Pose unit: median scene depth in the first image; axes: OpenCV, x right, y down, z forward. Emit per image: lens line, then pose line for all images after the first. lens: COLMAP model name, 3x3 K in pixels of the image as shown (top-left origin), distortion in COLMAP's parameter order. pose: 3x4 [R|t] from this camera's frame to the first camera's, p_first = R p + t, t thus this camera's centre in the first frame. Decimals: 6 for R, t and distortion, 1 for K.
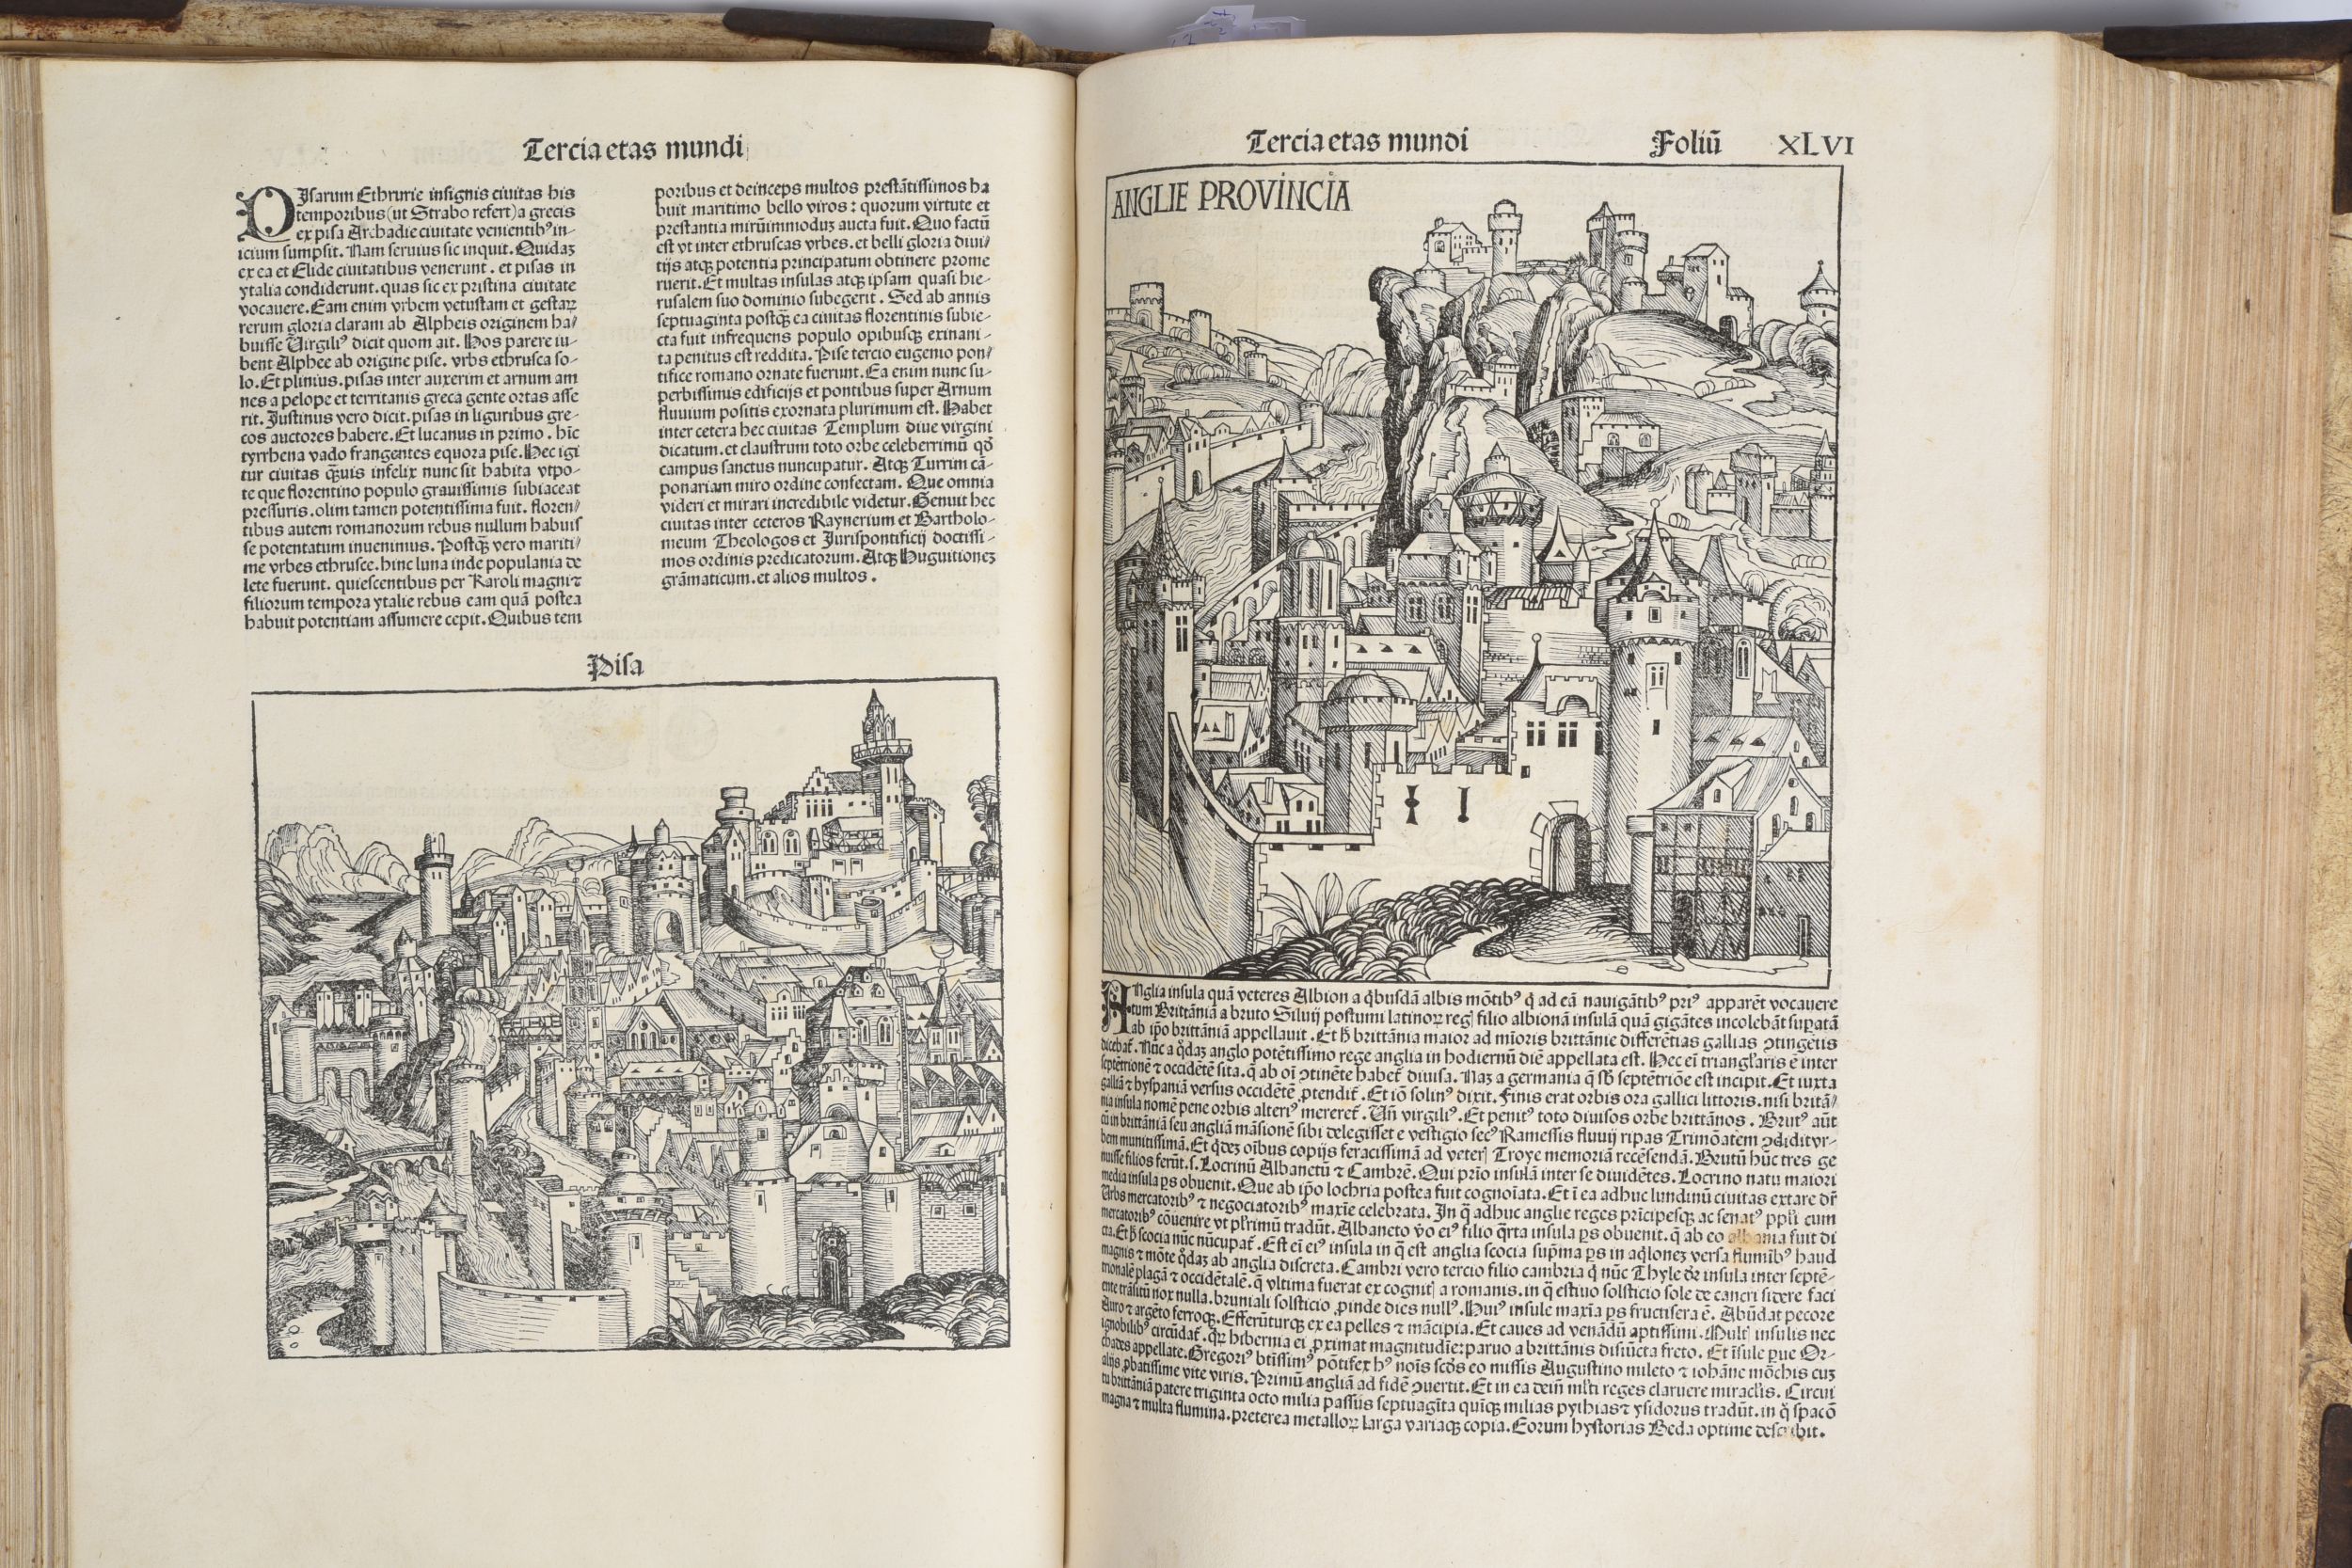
lens RADIAL K [[4068.4, 0, 1176.0], [0, 4068.4, 784.0], [0, 0, 1]] dist [-0.043627, 0.206744]
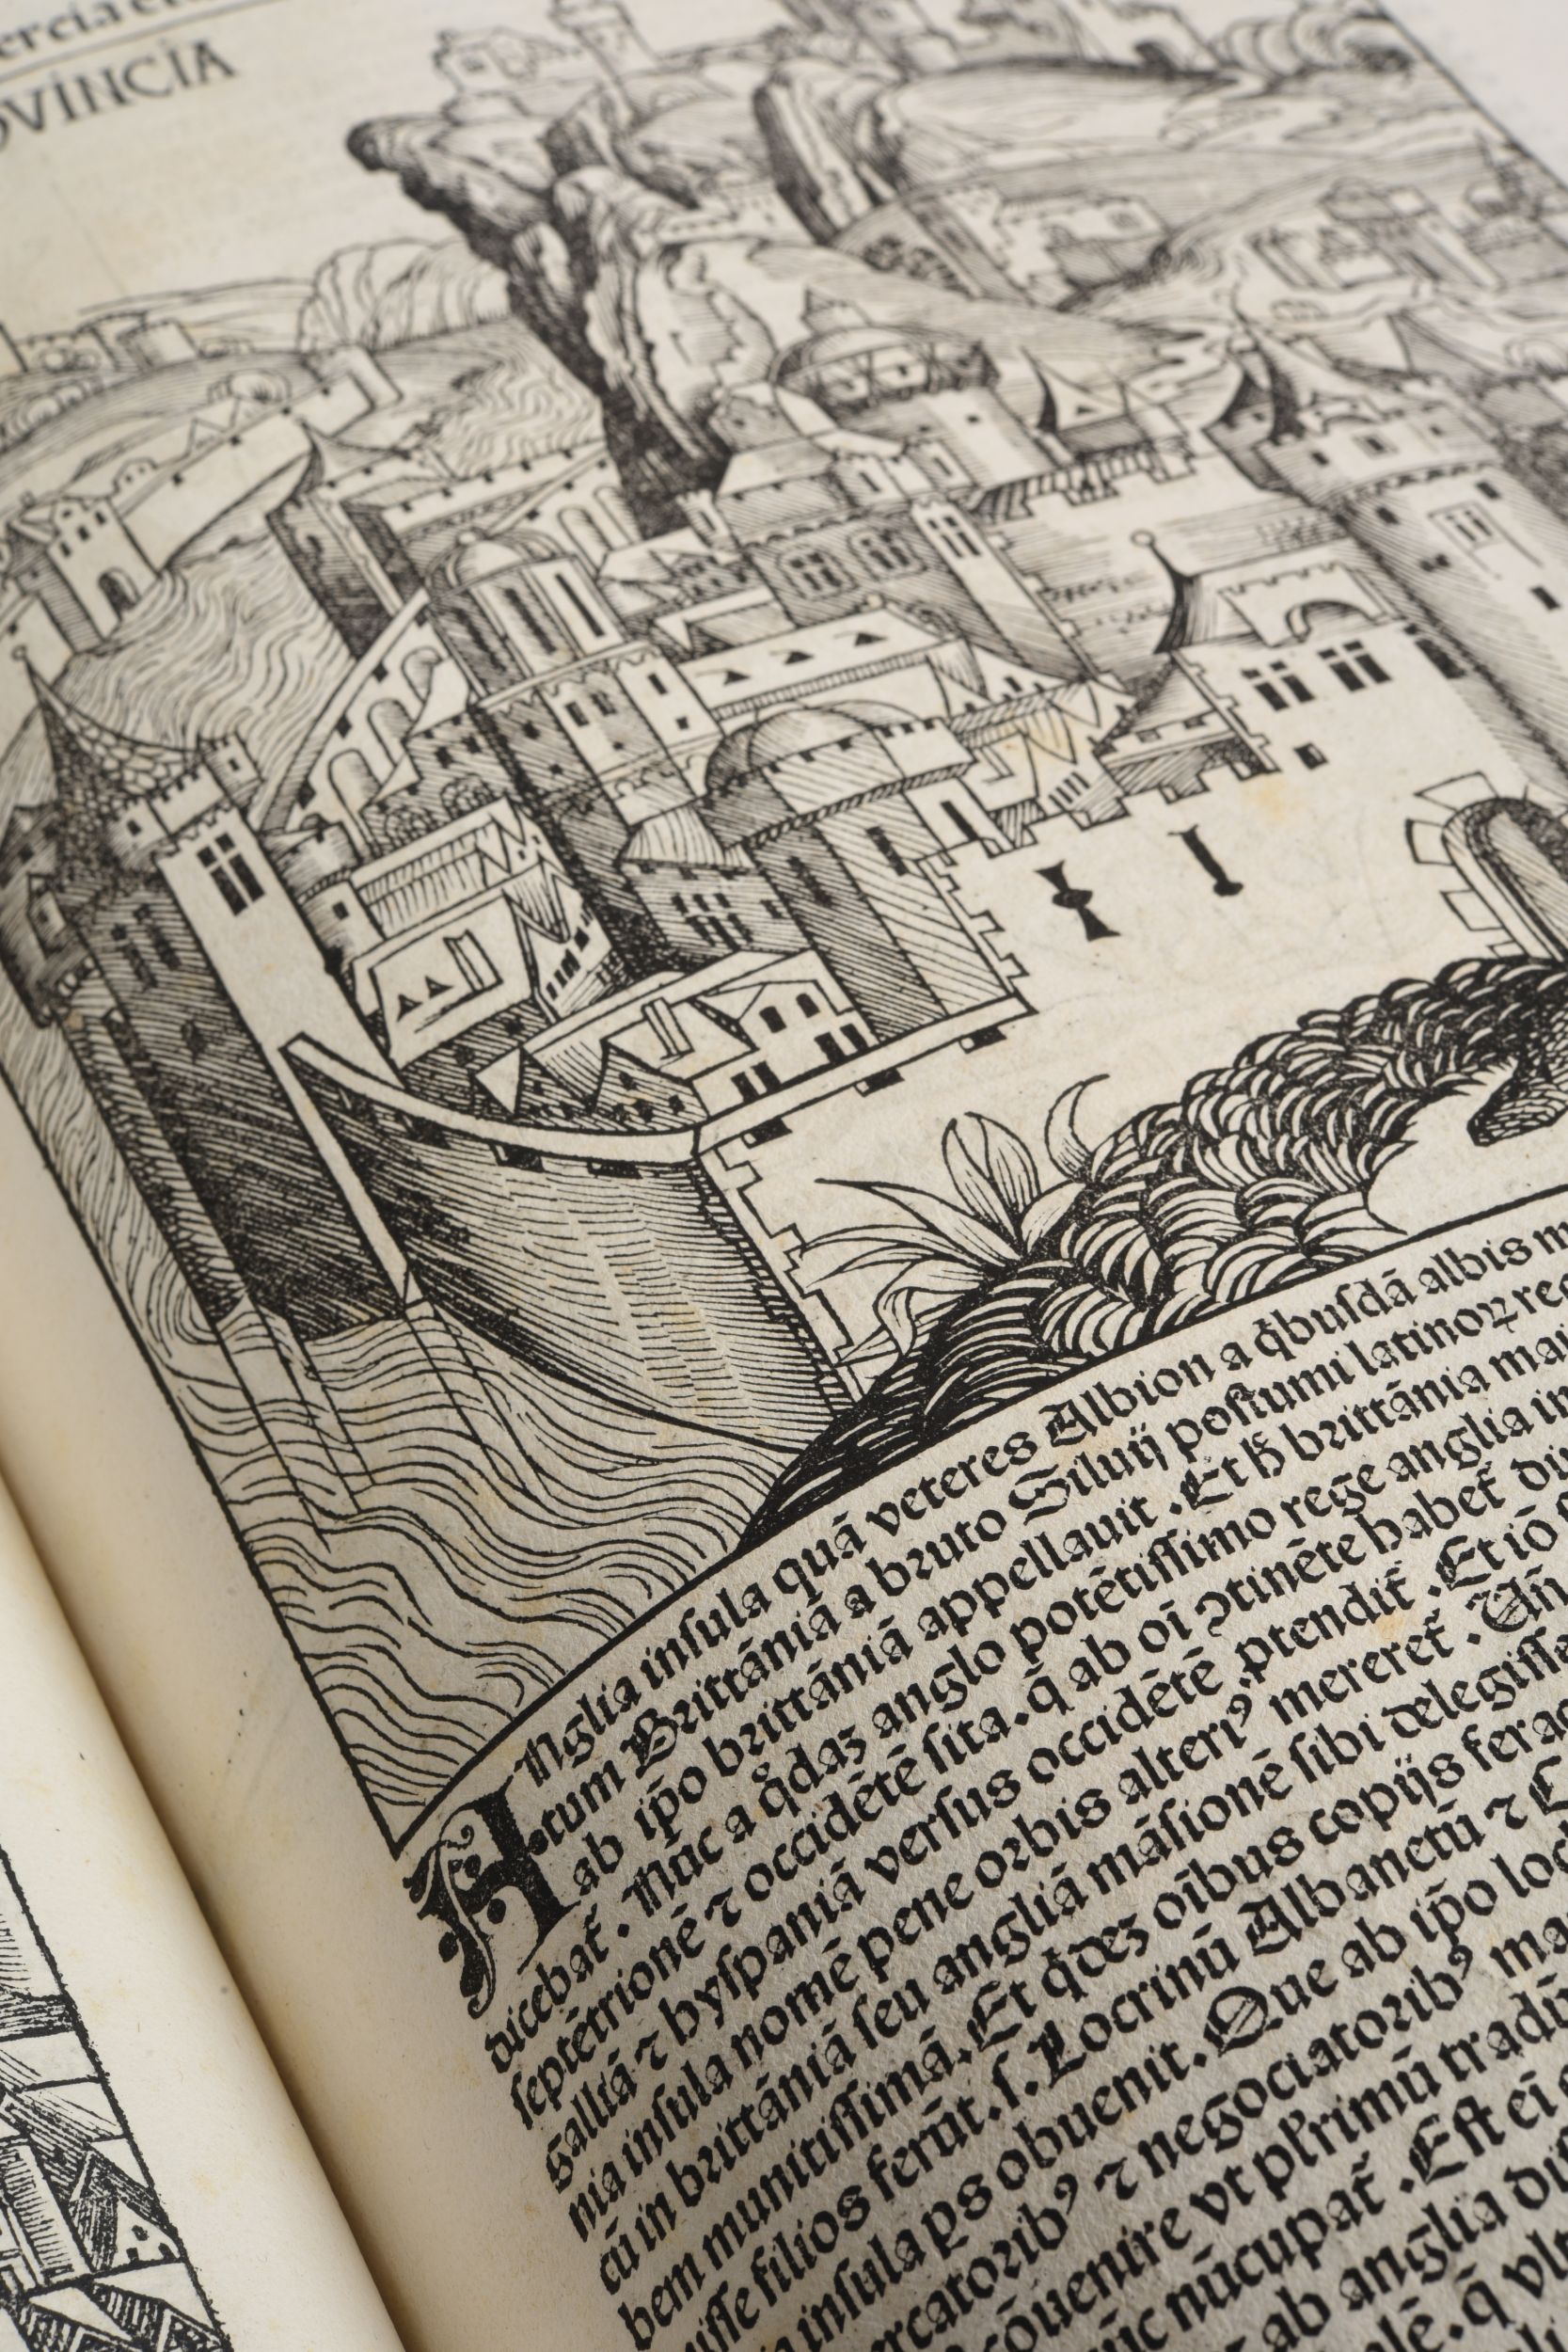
lens RADIAL K [[4068.4, 0, 784.0], [0, 4068.4, 1176.0], [0, 0, 1]] dist [-0.043627, 0.206744]
pose [[0.885375, -0.248334, 0.392990, -0.099415], [0.449363, 0.673747, -0.586633, 0.204419], [-0.119095, 0.695985, 0.708111, 0.780702]]
